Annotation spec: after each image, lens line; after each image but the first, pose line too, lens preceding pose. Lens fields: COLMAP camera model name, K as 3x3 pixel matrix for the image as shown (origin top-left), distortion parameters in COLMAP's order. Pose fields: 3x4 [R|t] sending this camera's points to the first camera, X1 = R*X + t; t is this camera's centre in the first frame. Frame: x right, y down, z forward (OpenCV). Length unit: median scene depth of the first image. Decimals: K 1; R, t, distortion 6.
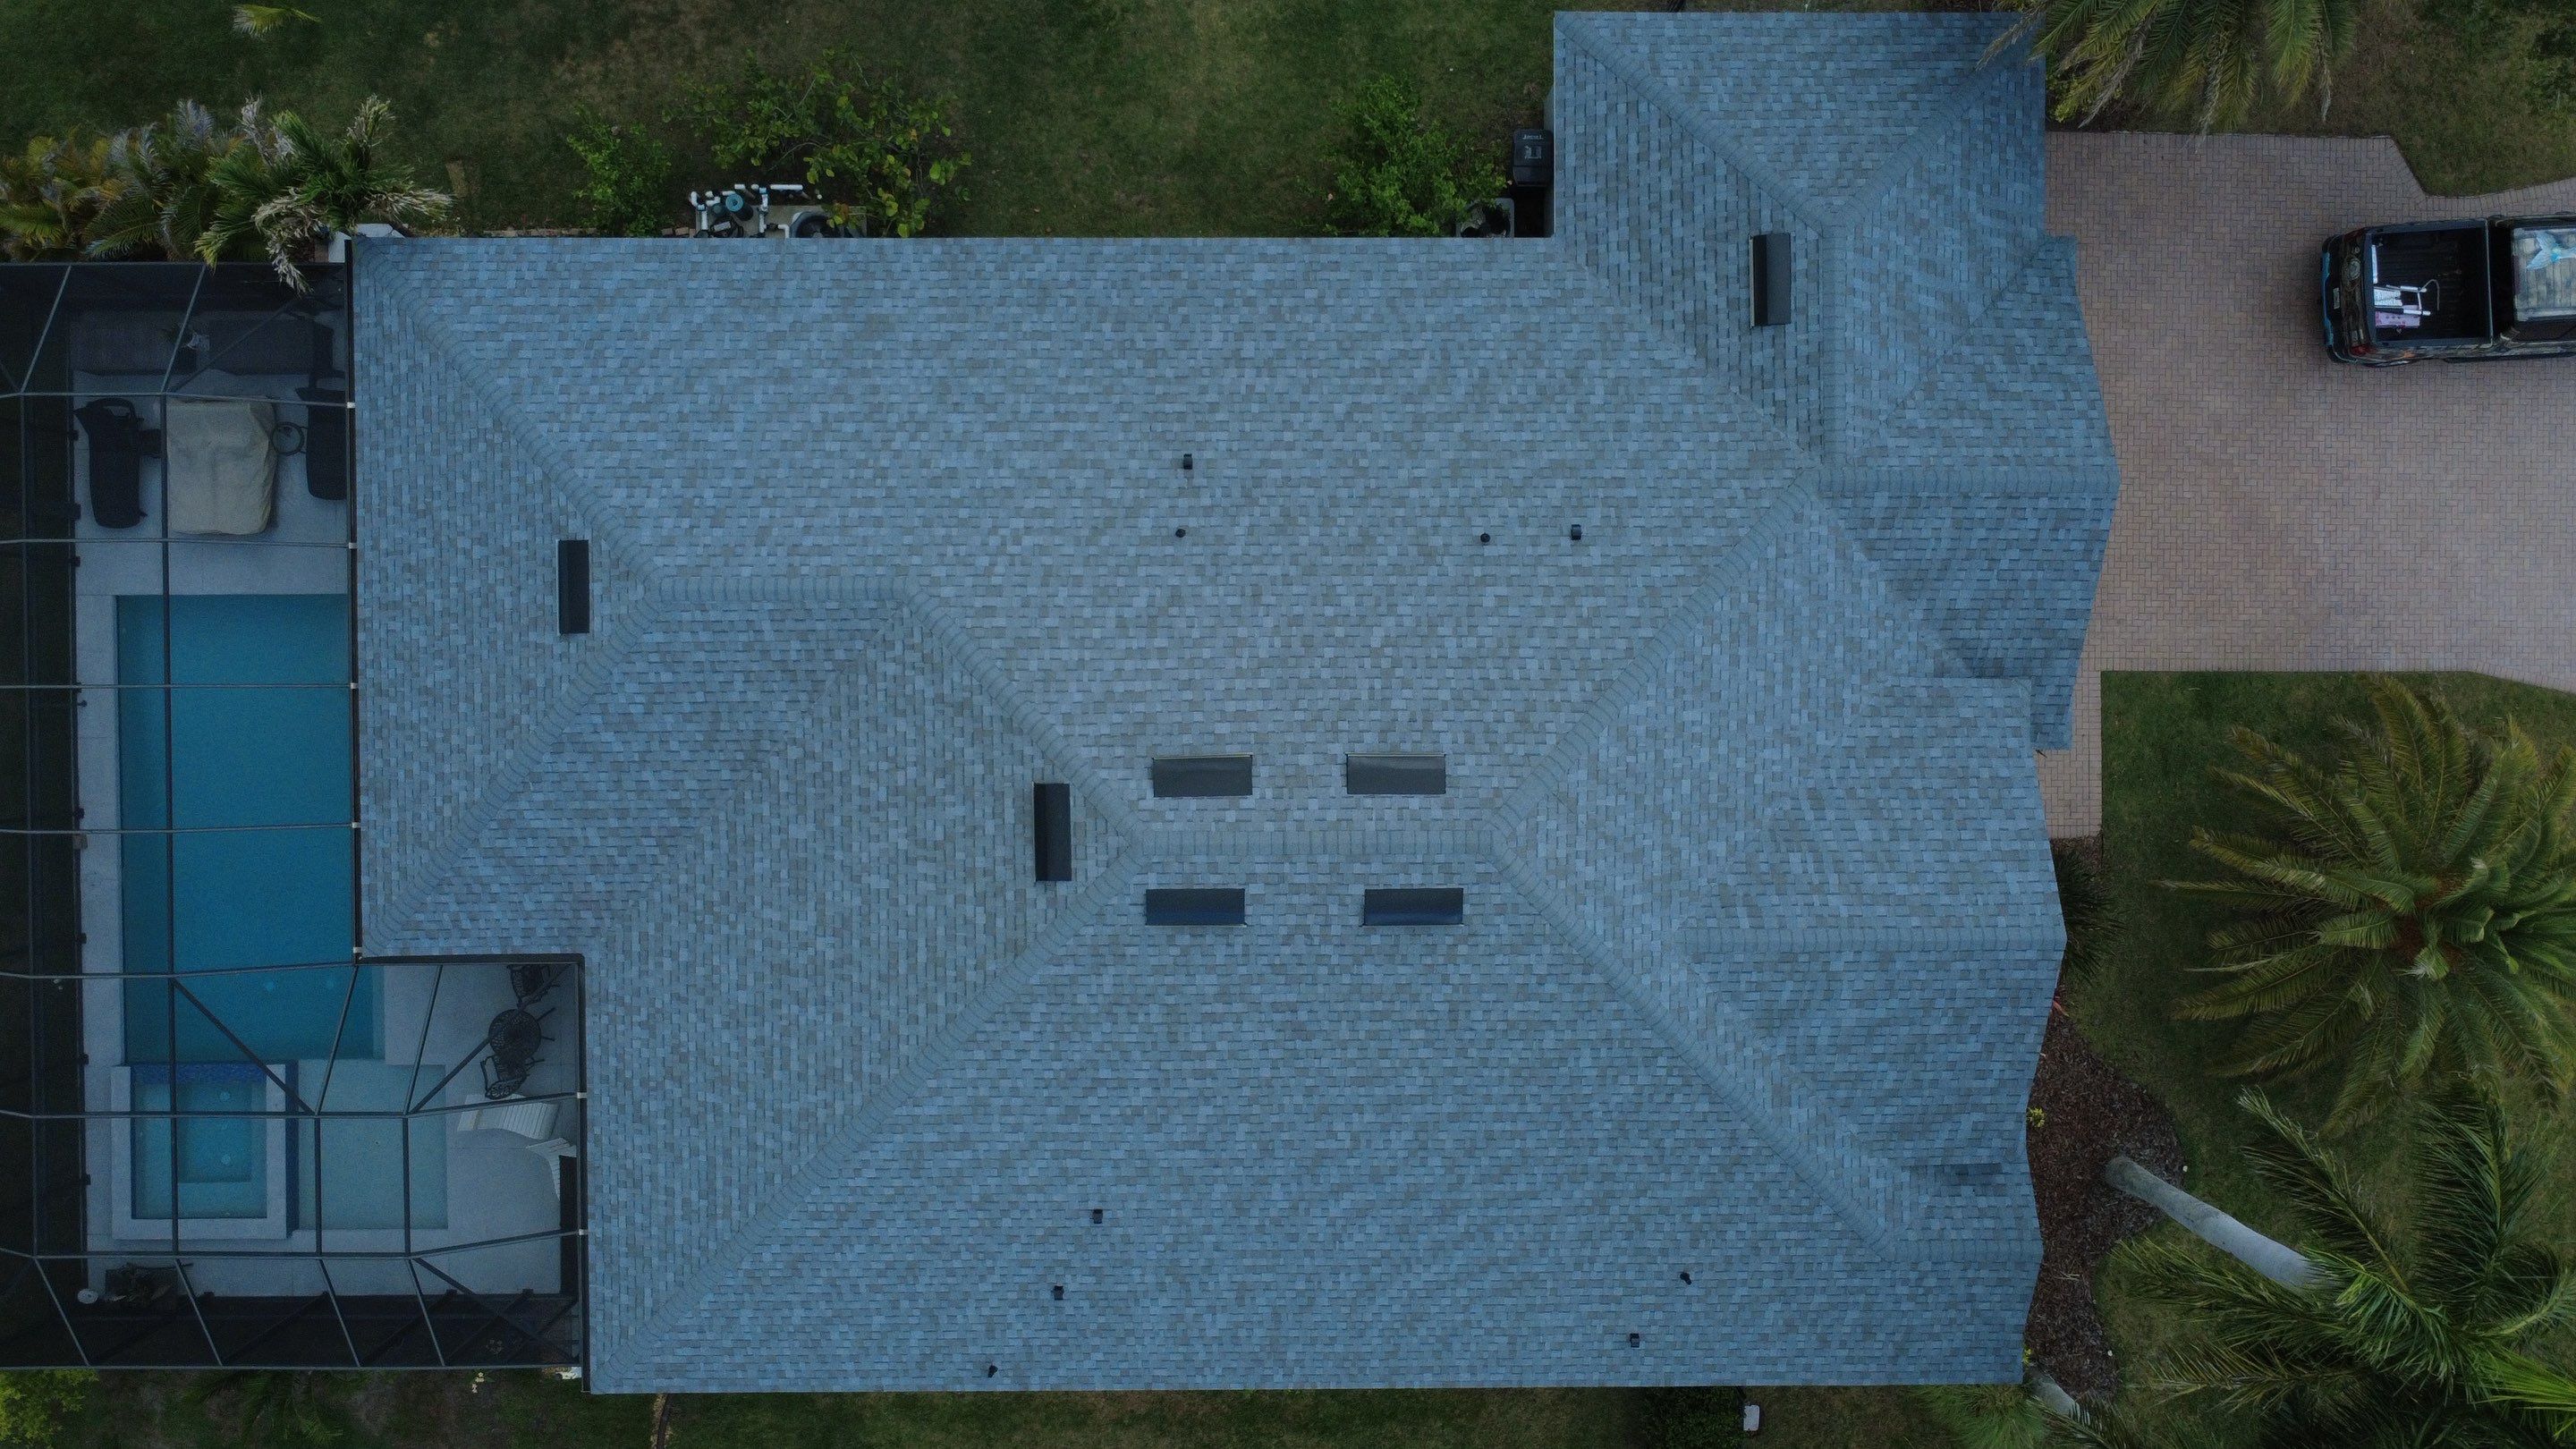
lens RADIAL K [[1872.5, 0, 1284.8], [0, 1872.5, 720.1], [0, 0, 1]] dist [0.001244, -0.000034]
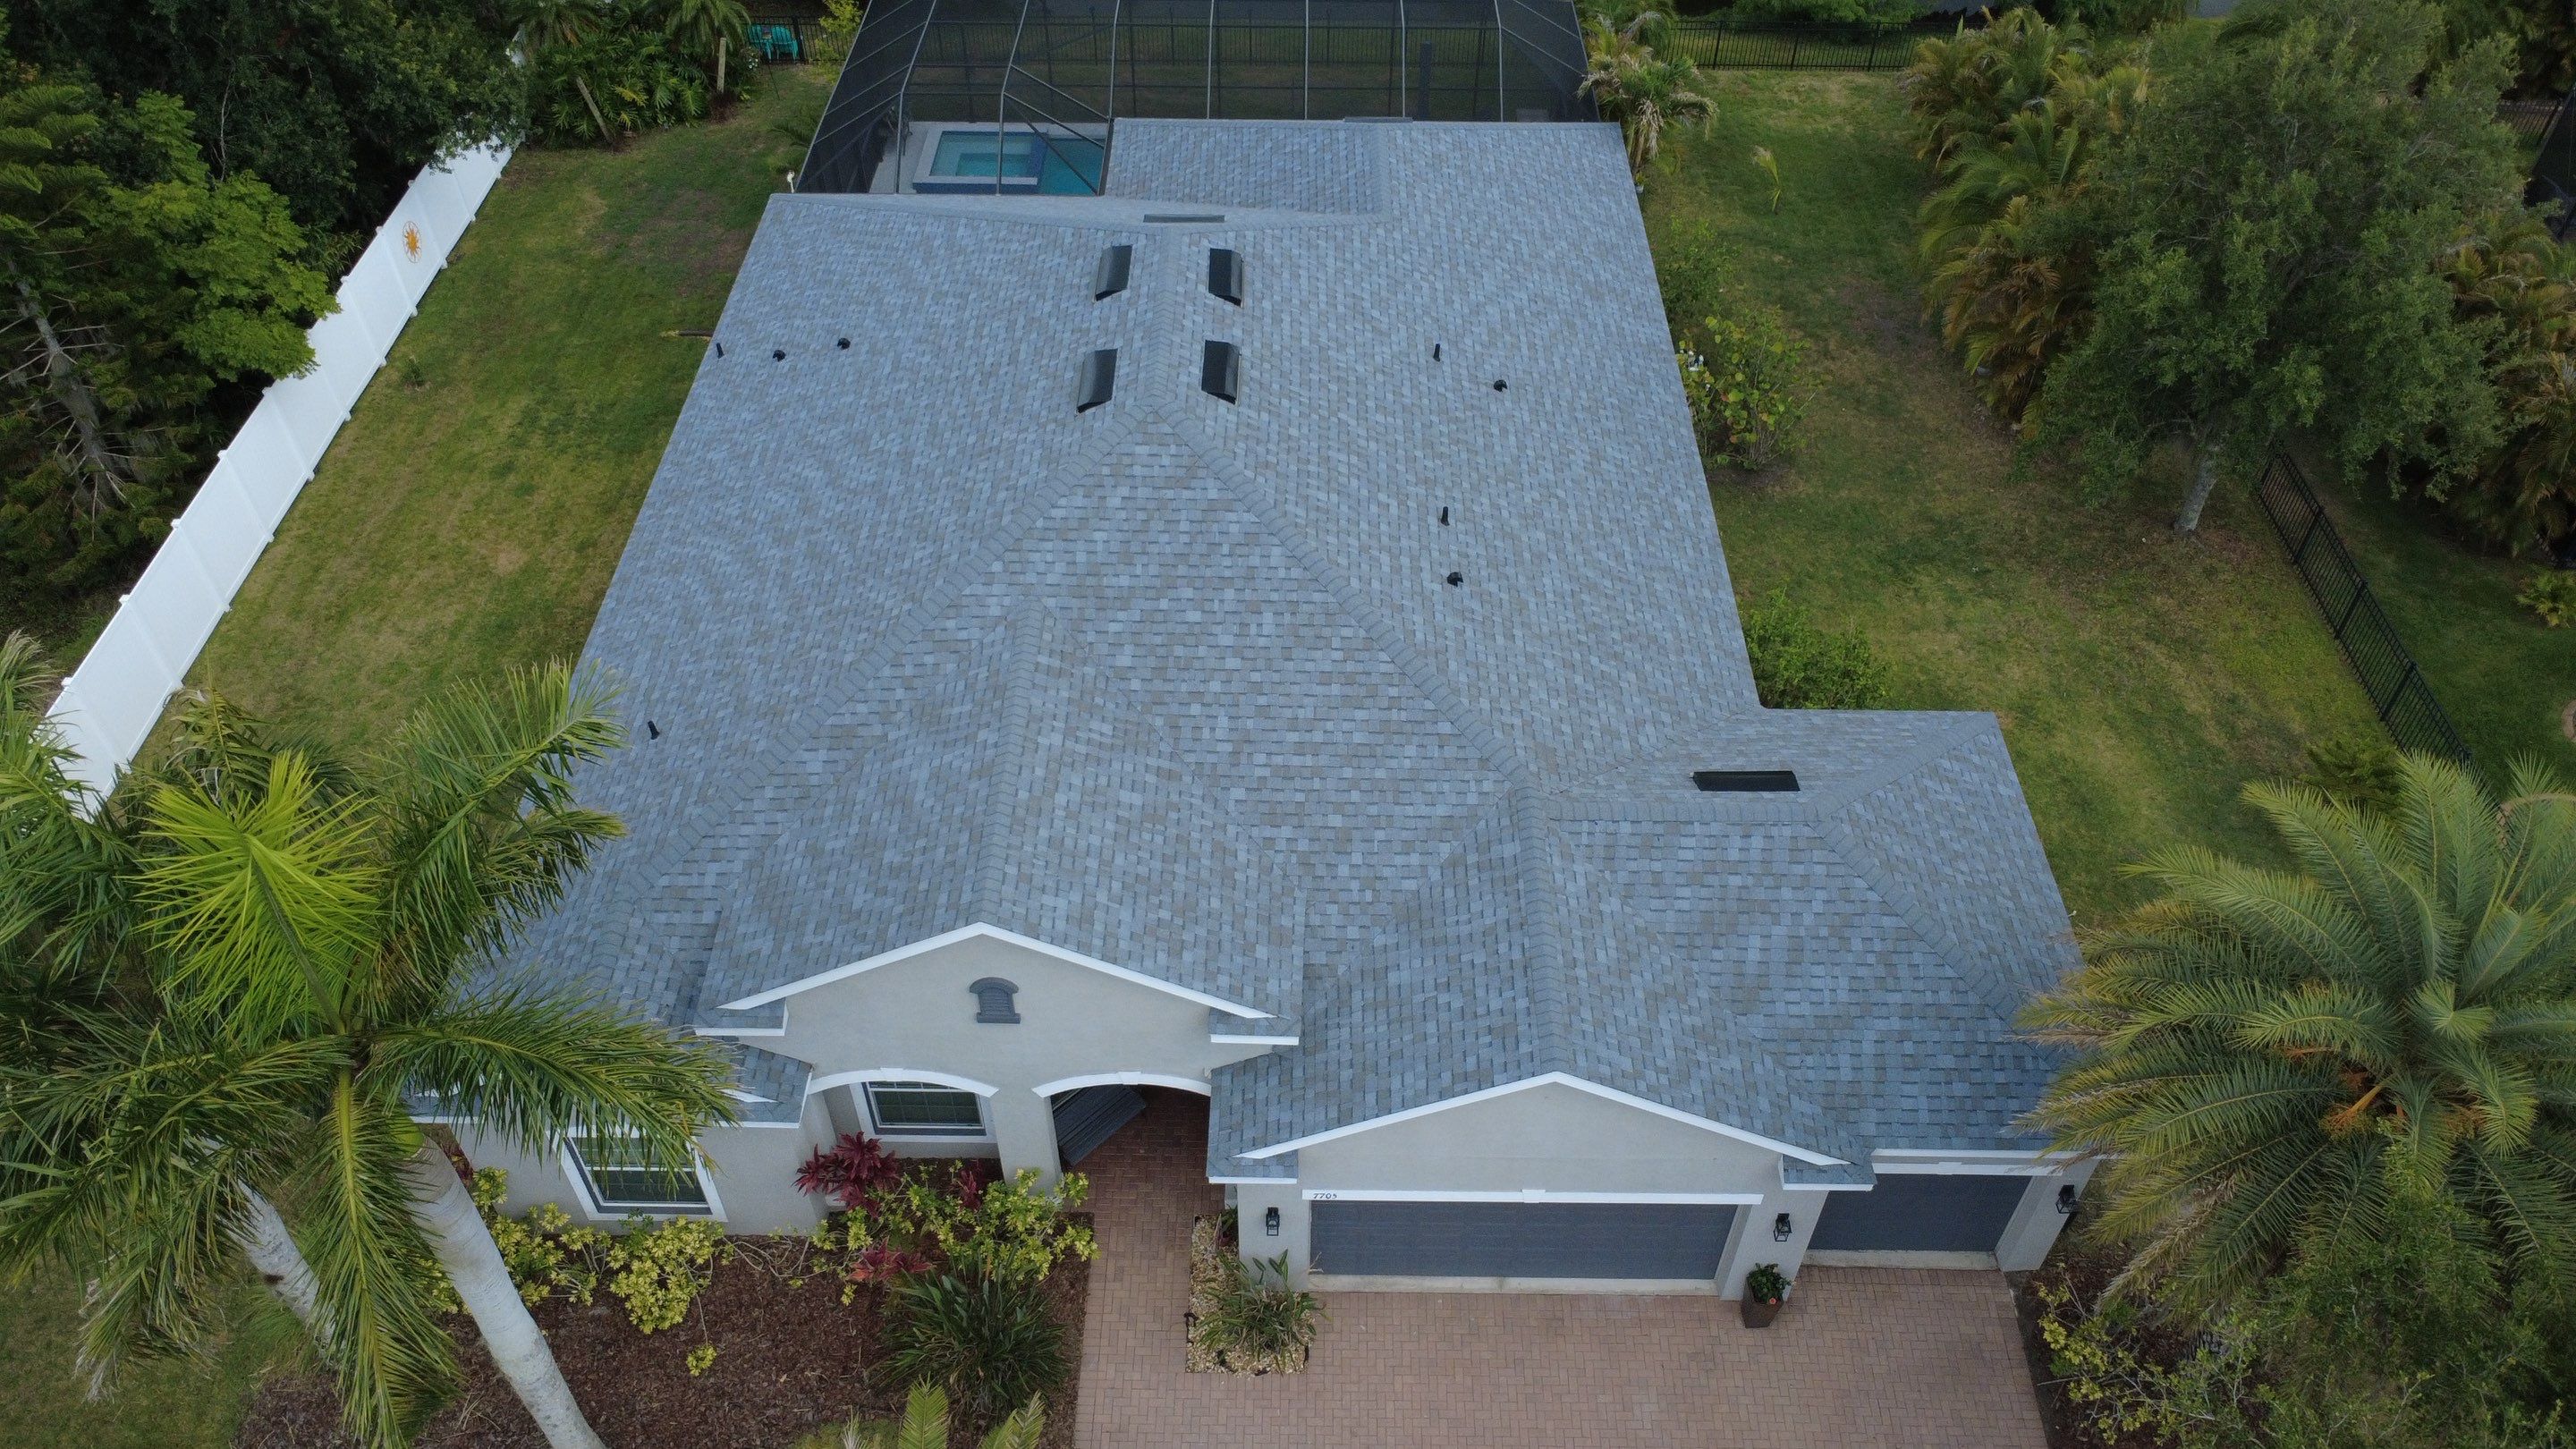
lens RADIAL K [[1878.3, 0, 1282.9], [0, 1878.3, 719.3], [0, 0, 1]] dist [-0.002795, 0.004900]
pose [[-0.015536, 0.693791, -0.720009, 0.898748], [-0.999493, -0.030801, -0.008113, -0.003683], [-0.027805, 0.719517, 0.693918, 0.358516]]
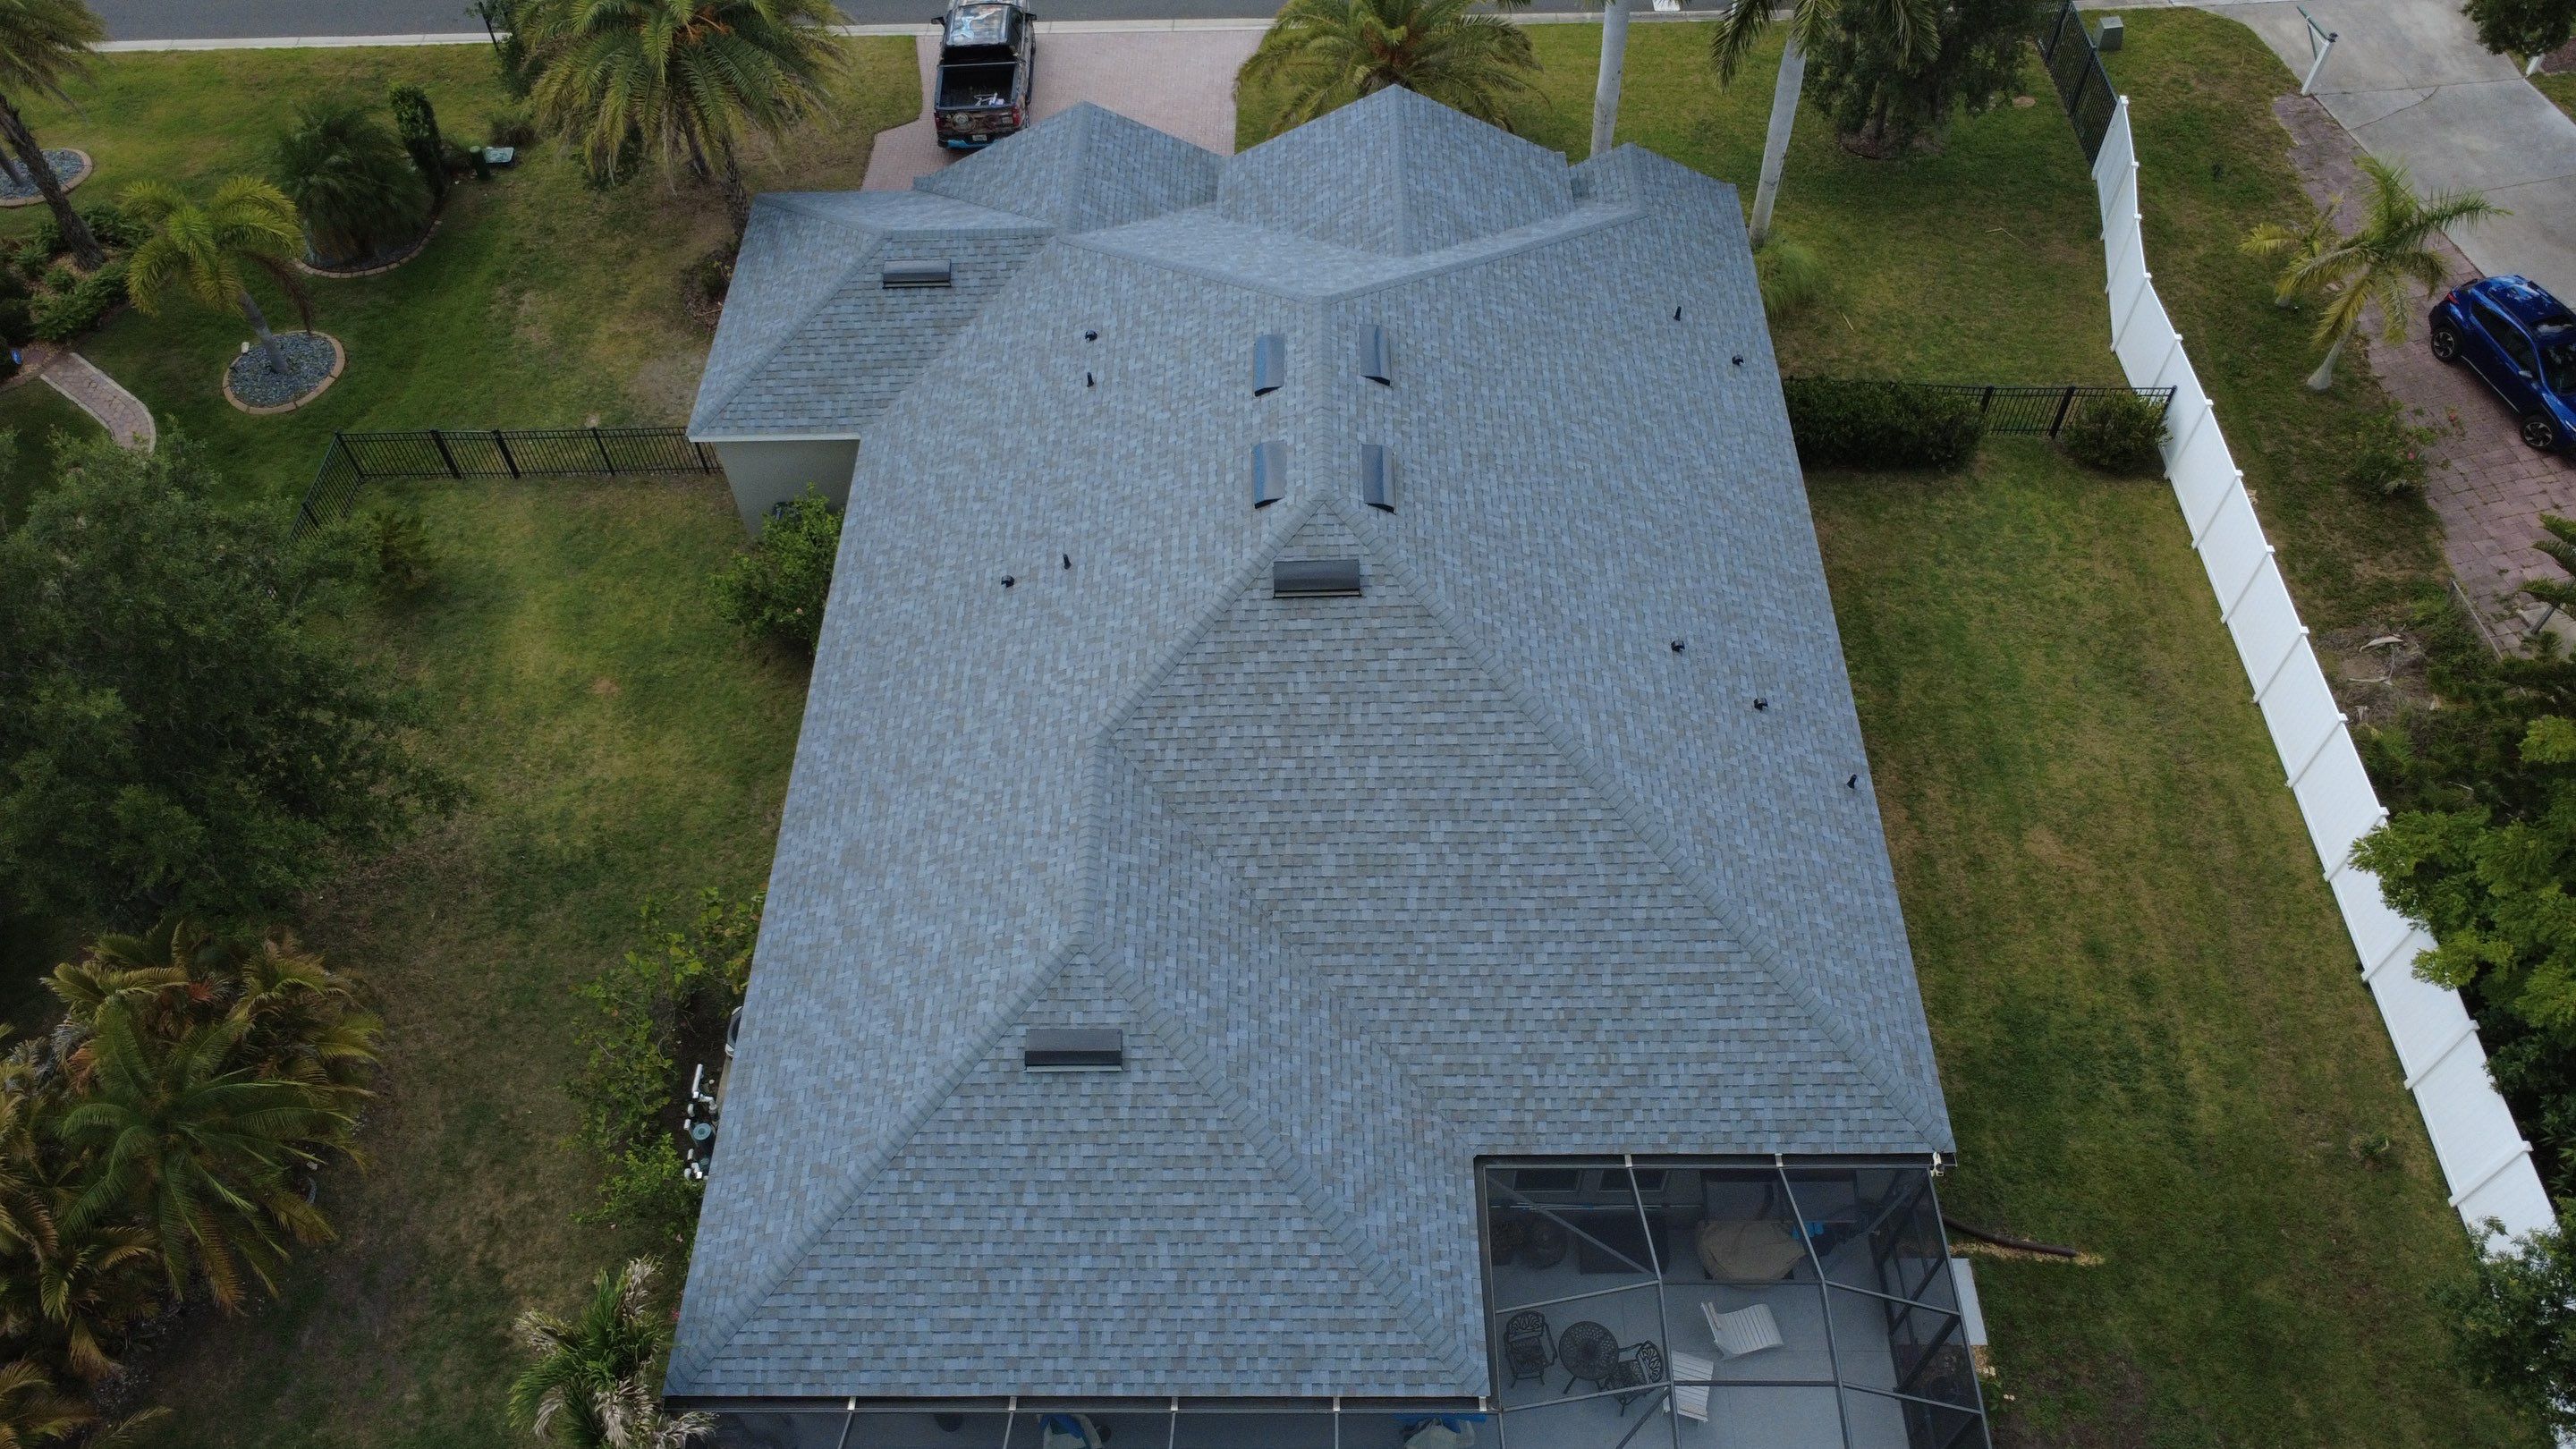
lens RADIAL K [[1878.3, 0, 1282.9], [0, 1878.3, 719.3], [0, 0, 1]] dist [-0.002795, 0.004900]
pose [[0.010083, -0.797327, 0.603463, -0.812755], [0.998721, -0.021871, -0.045583, 0.082602], [0.049543, 0.603151, 0.796087, 0.133290]]
